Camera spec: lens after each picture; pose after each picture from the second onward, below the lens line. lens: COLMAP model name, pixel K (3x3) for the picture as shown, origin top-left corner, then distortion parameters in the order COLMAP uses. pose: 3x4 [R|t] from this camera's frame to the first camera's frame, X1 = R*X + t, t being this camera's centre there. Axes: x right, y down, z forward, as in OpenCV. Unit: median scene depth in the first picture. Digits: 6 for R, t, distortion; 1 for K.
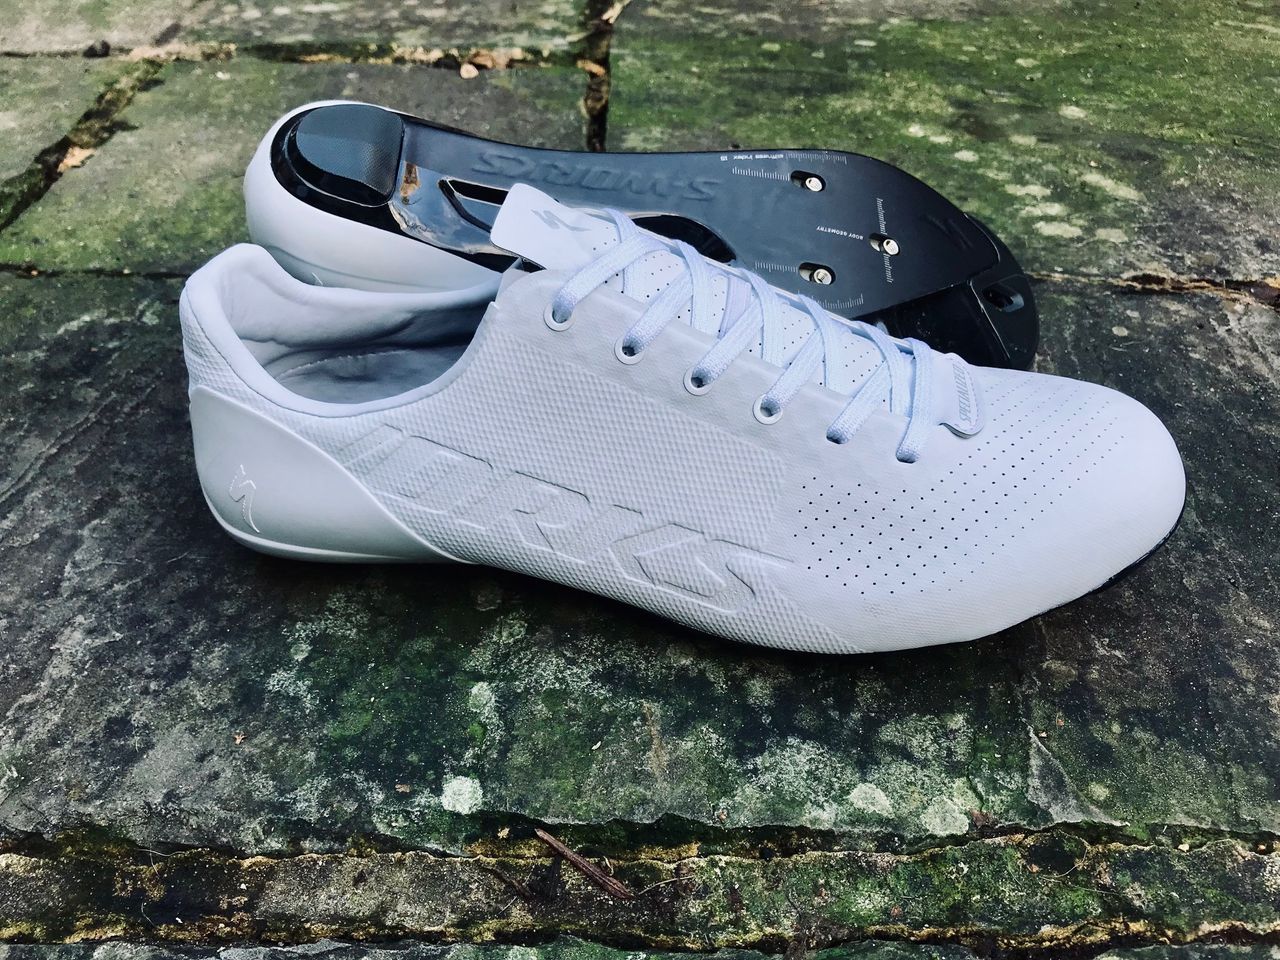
lens RADIAL K [[1071.9, 0, 650.1], [0, 1071.9, 481.7], [0, 0, 1]] dist [-0.040807, 0.045693]
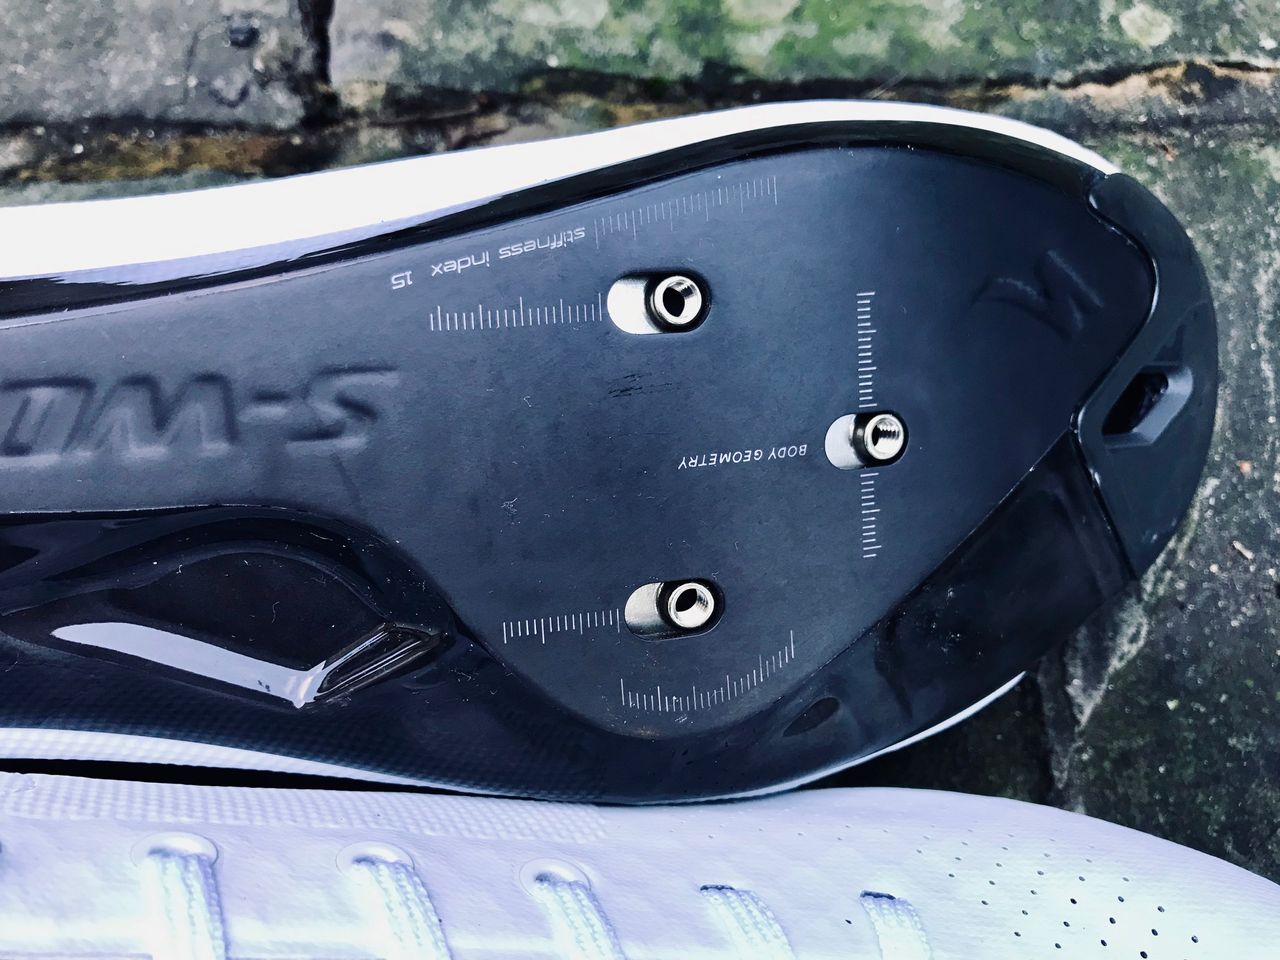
lens RADIAL K [[1071.9, 0, 638.5], [0, 1071.9, 479.0], [0, 0, 1]] dist [-0.040807, 0.045693]
pose [[0.998648, -0.032852, -0.040277, 0.154183], [0.049201, 0.847326, 0.528789, -0.419995], [0.016756, -0.530056, 0.847797, 0.672826]]
